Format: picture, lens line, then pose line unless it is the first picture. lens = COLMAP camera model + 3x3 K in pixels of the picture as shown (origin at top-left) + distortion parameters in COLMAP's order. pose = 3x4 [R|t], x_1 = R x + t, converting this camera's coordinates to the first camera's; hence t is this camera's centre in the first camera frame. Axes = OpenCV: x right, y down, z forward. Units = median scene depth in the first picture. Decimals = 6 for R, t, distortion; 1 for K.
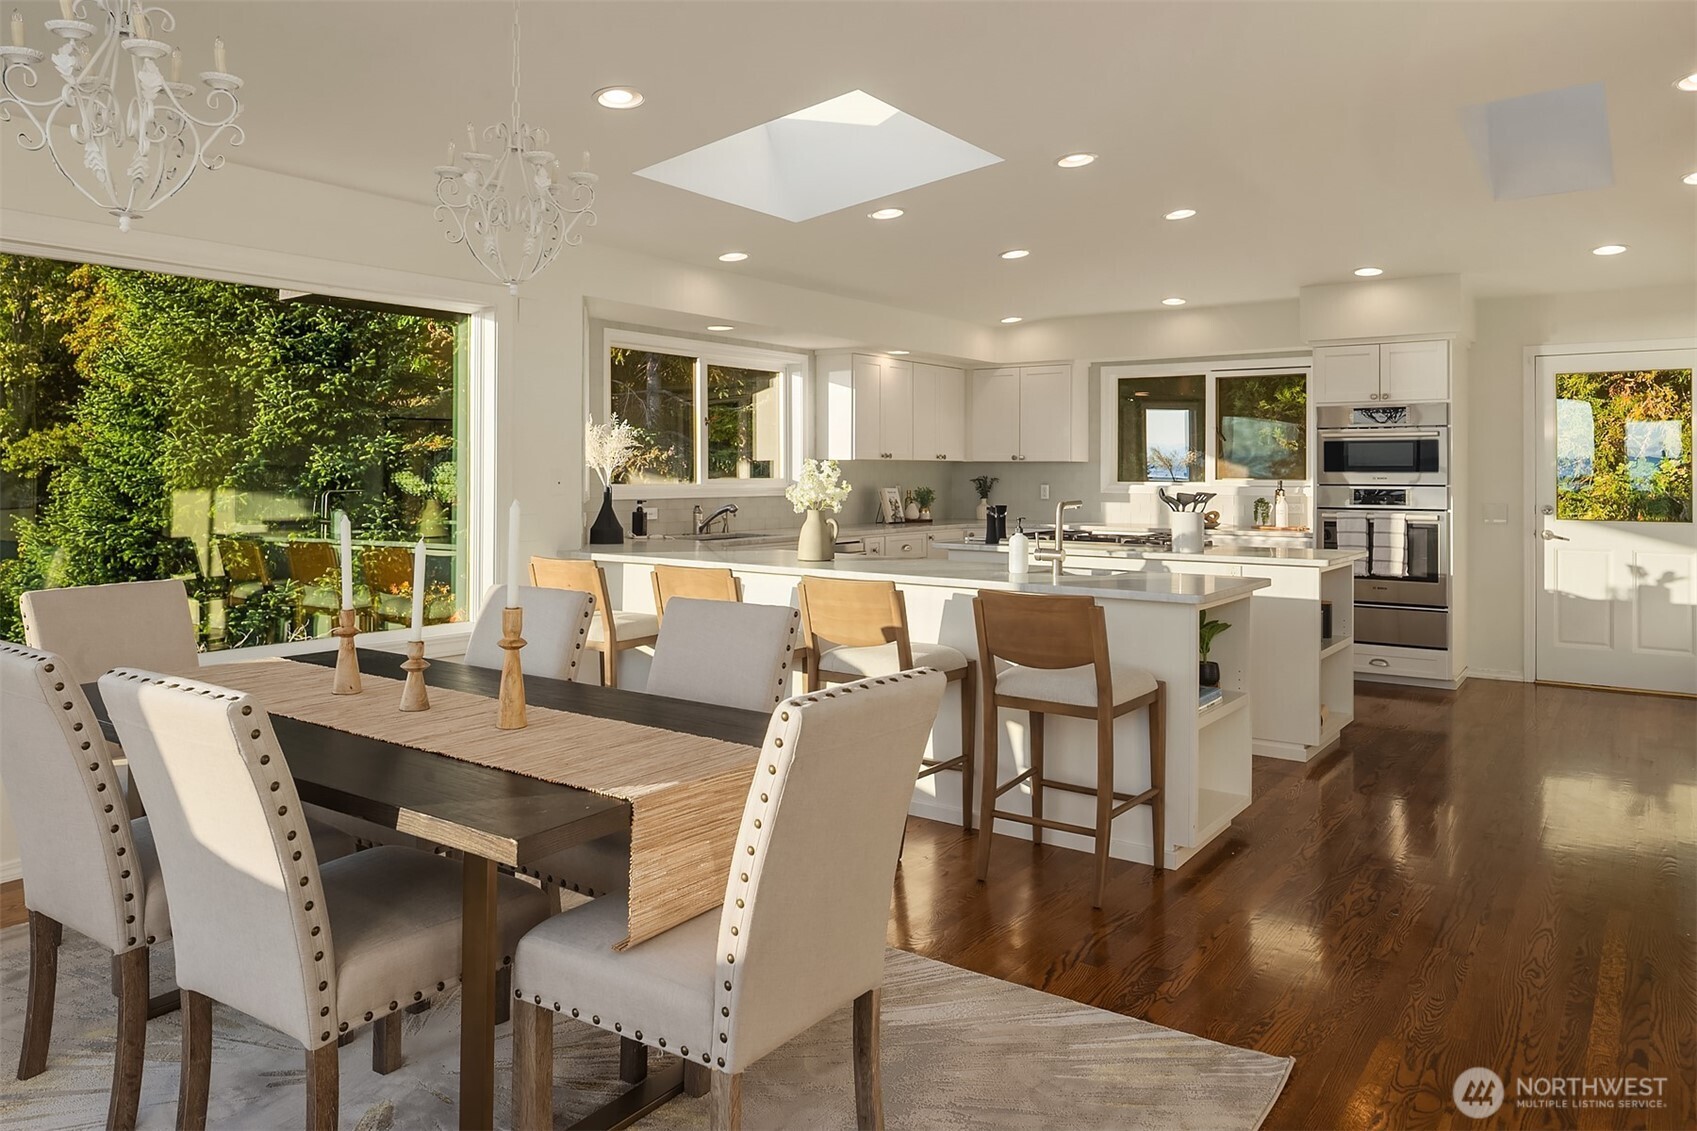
lens RADIAL K [[1149.8, 0, 838.9], [0, 1149.8, 454.9], [0, 0, 1]] dist [-0.003035, 0.003541]
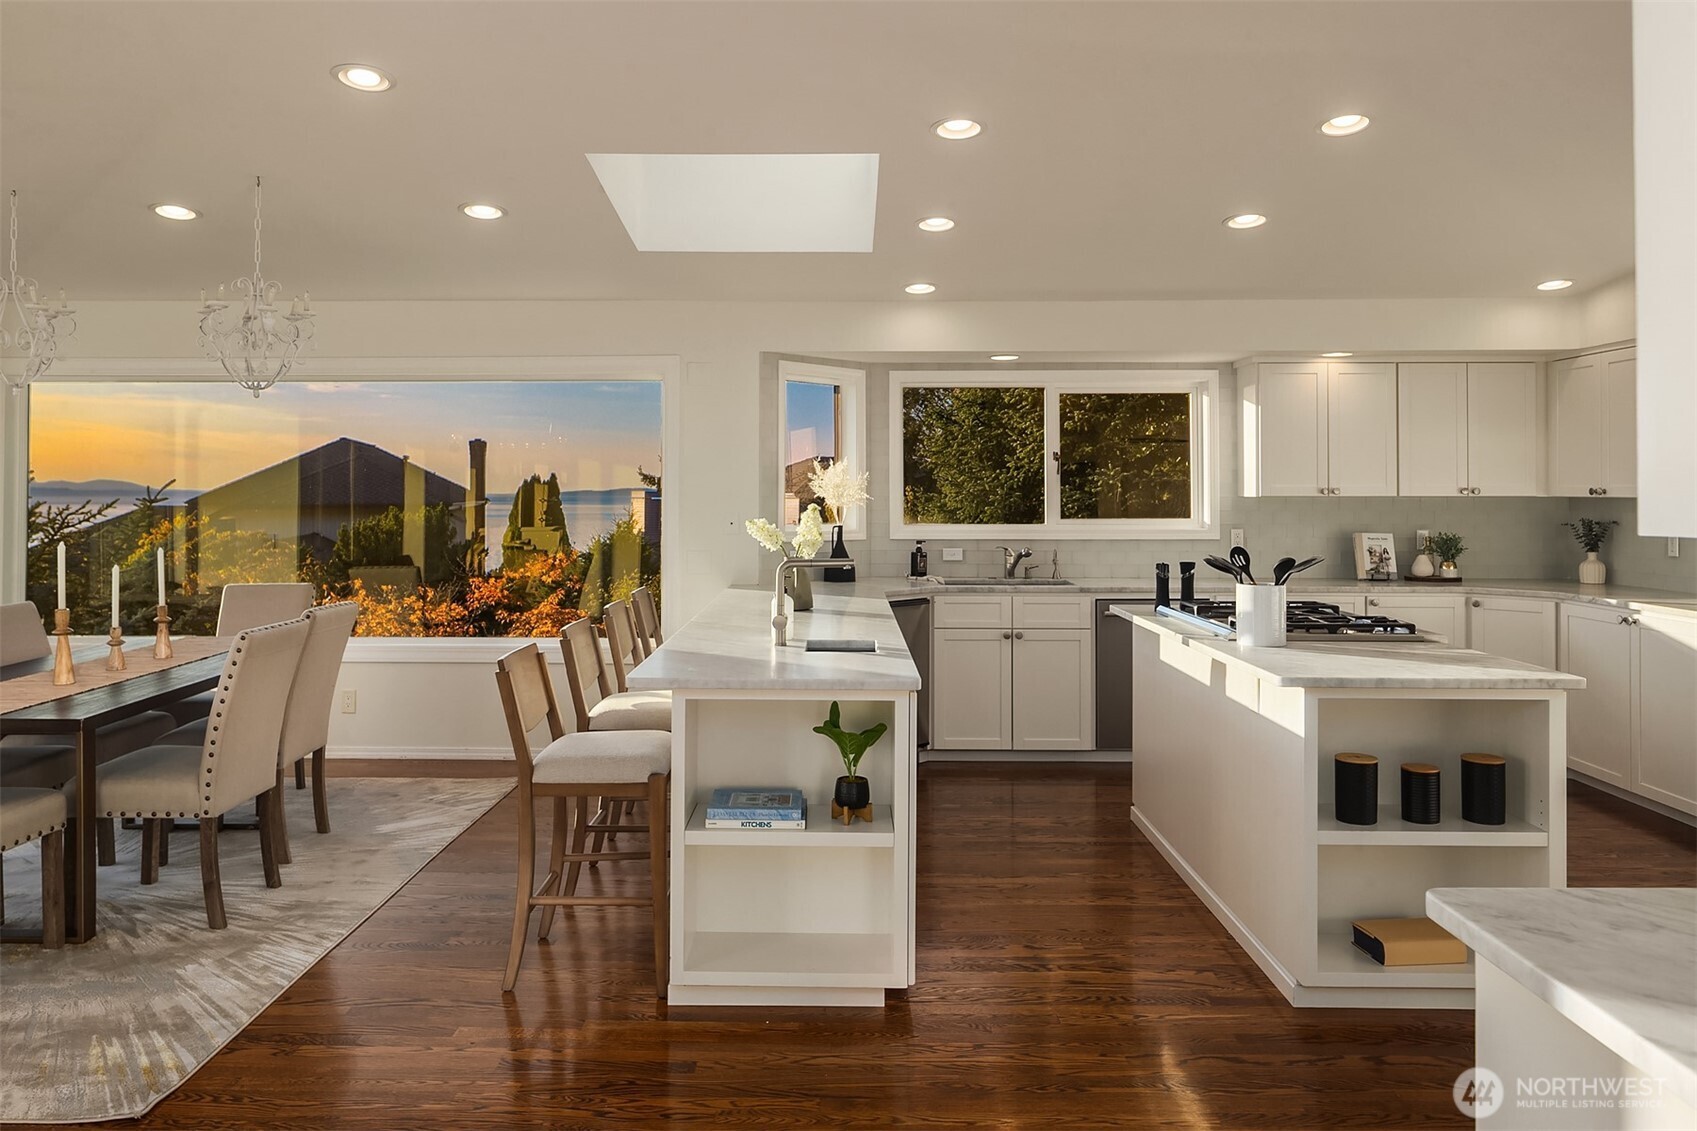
lens RADIAL K [[1182.1, 0, 849.1], [0, 1182.1, 499.5], [0, 0, 1]] dist [-0.003989, -0.000918]
pose [[0.571834, 0.001511, -0.820368, 0.534186], [0.012828, 0.999860, 0.010783, -0.006691], [0.820269, -0.016689, 0.571735, 0.308868]]
